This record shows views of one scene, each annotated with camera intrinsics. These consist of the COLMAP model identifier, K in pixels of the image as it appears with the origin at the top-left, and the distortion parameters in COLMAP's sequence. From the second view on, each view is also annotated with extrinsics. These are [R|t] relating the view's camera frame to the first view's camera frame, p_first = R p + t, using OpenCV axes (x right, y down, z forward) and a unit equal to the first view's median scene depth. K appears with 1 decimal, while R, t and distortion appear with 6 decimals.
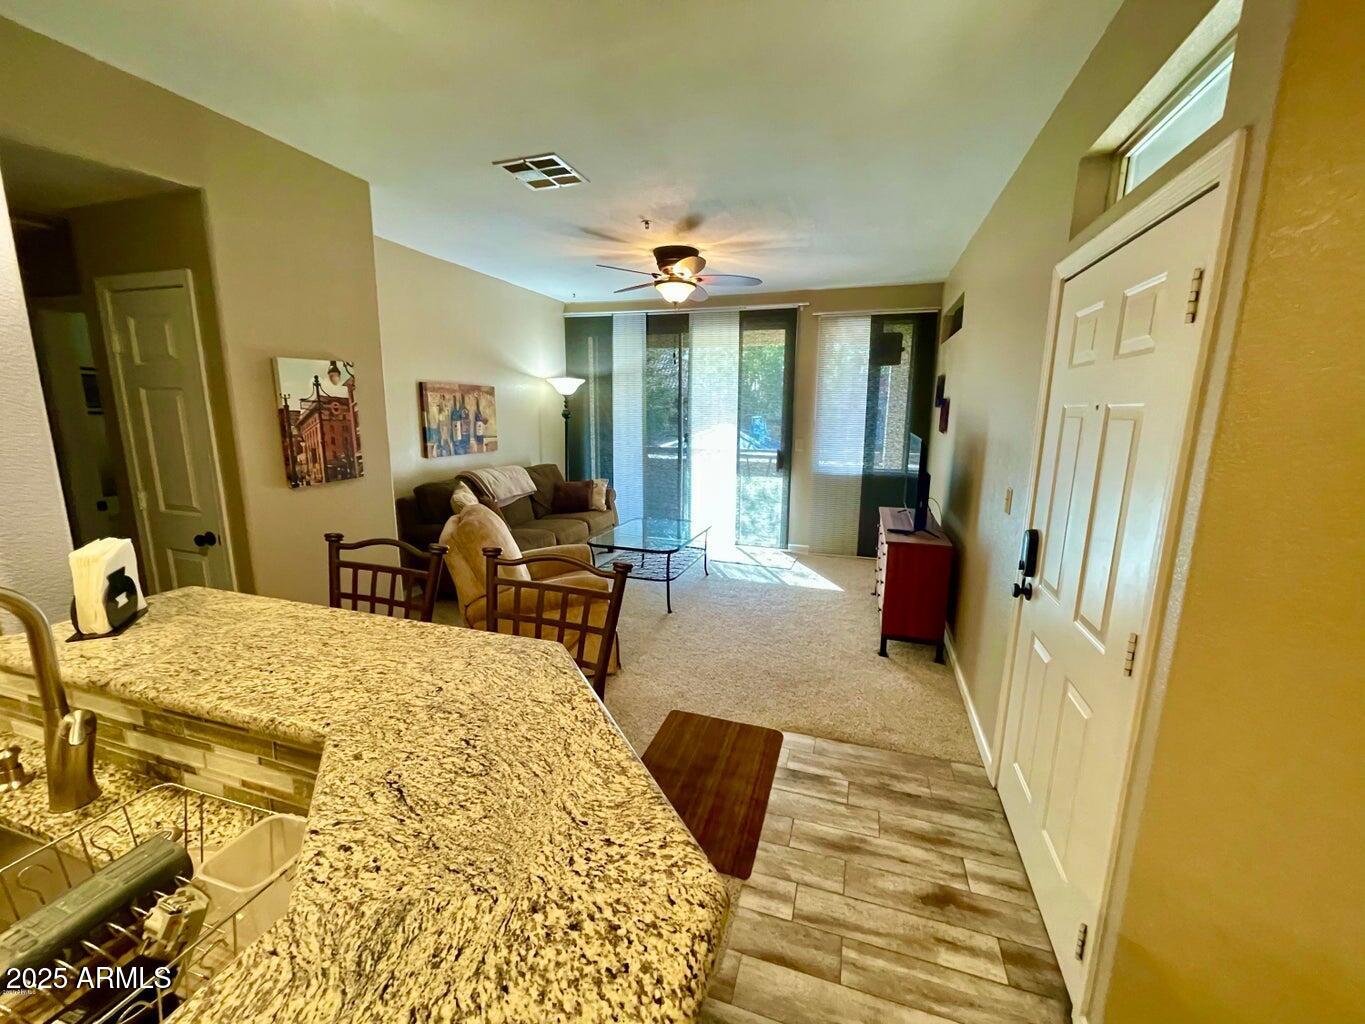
lens RADIAL K [[547.6, 0, 682.5], [0, 547.6, 512.0], [0, 0, 1]] dist [0.001781, 0.000197]
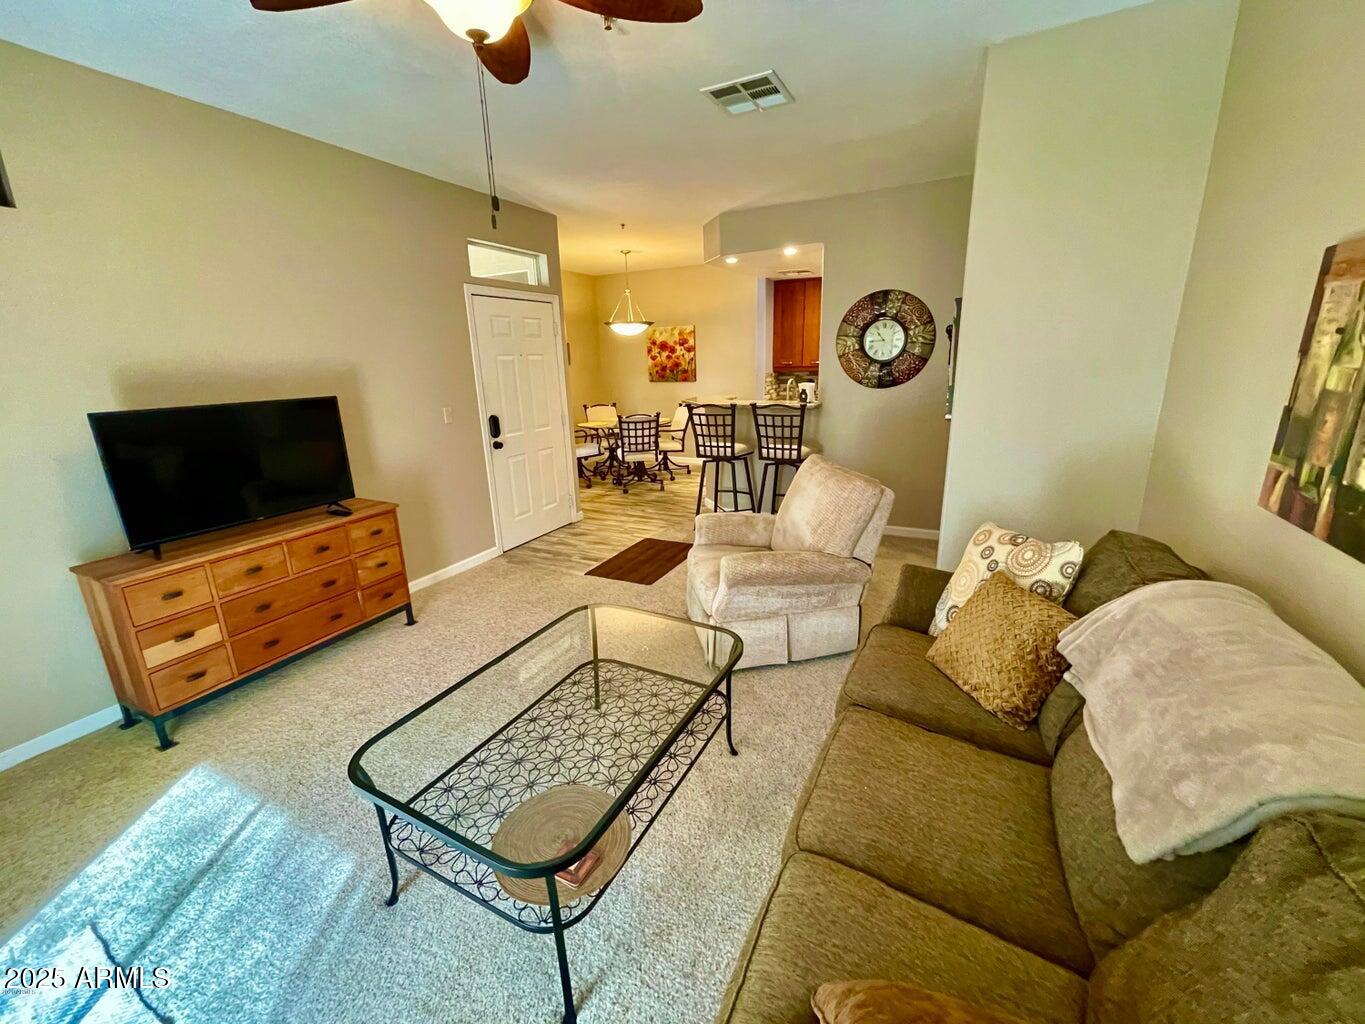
lens RADIAL K [[547.6, 0, 682.5], [0, 547.6, 512.0], [0, 0, 1]] dist [0.001781, 0.000197]
pose [[-0.987026, -0.023098, 0.158888, -0.222608], [0.051898, 0.890578, 0.451861, -0.288040], [-0.151939, 0.454244, -0.877825, 1.519726]]
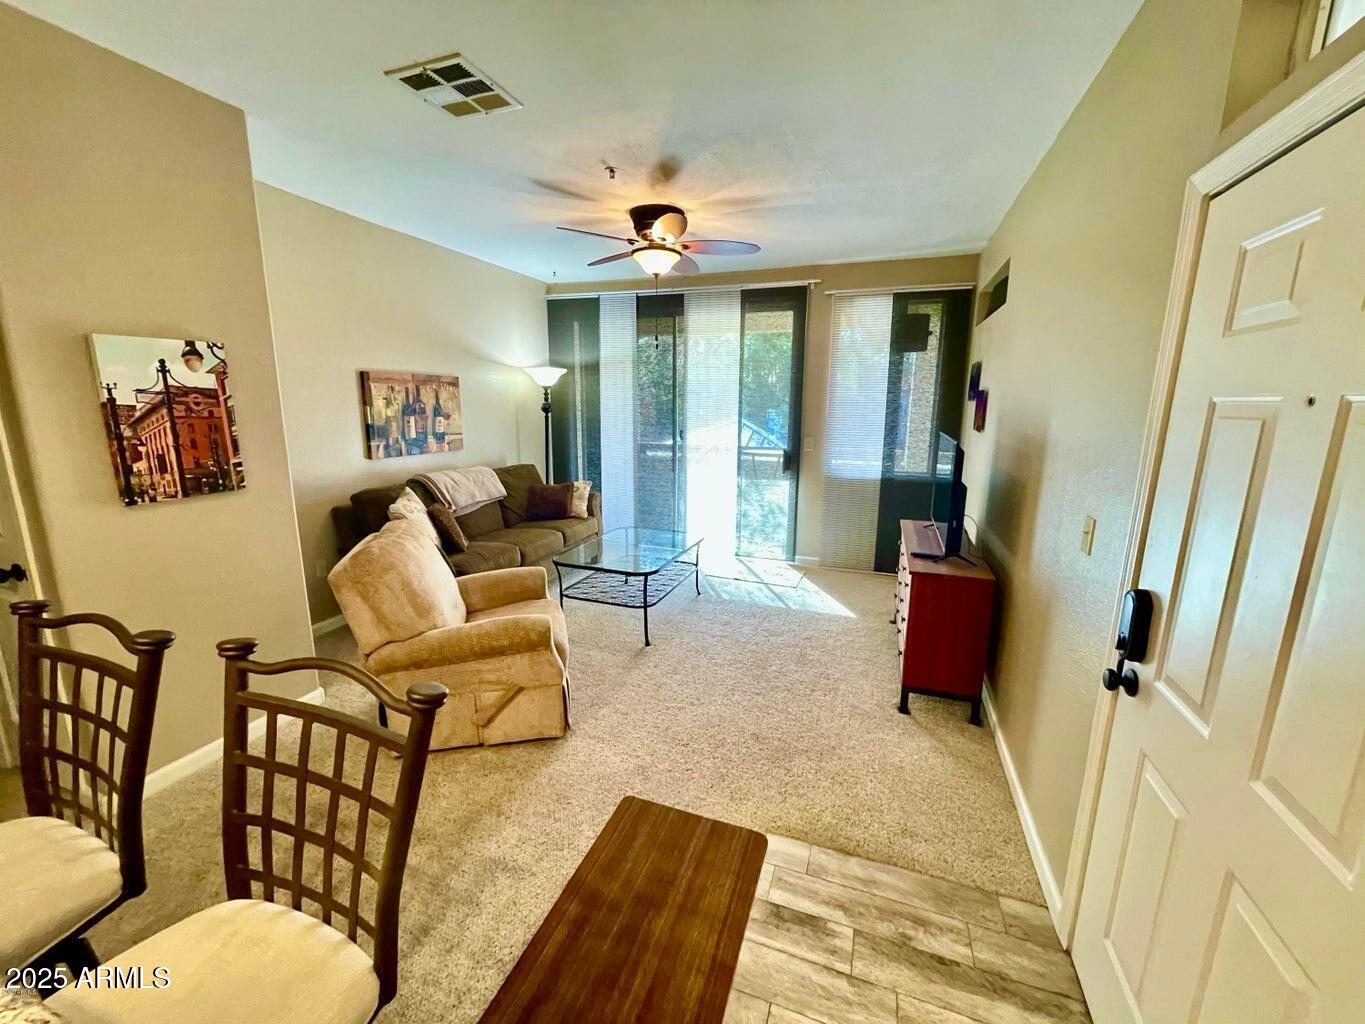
lens RADIAL K [[549.1, 0, 682.5], [0, 549.1, 512.0], [0, 0, 1]] dist [-0.000559, 0.000251]
pose [[0.999487, 0.006901, -0.031289, 0.059859], [-0.006532, 0.999908, 0.011885, -0.033673], [0.031369, -0.011674, 0.999440, 0.173688]]
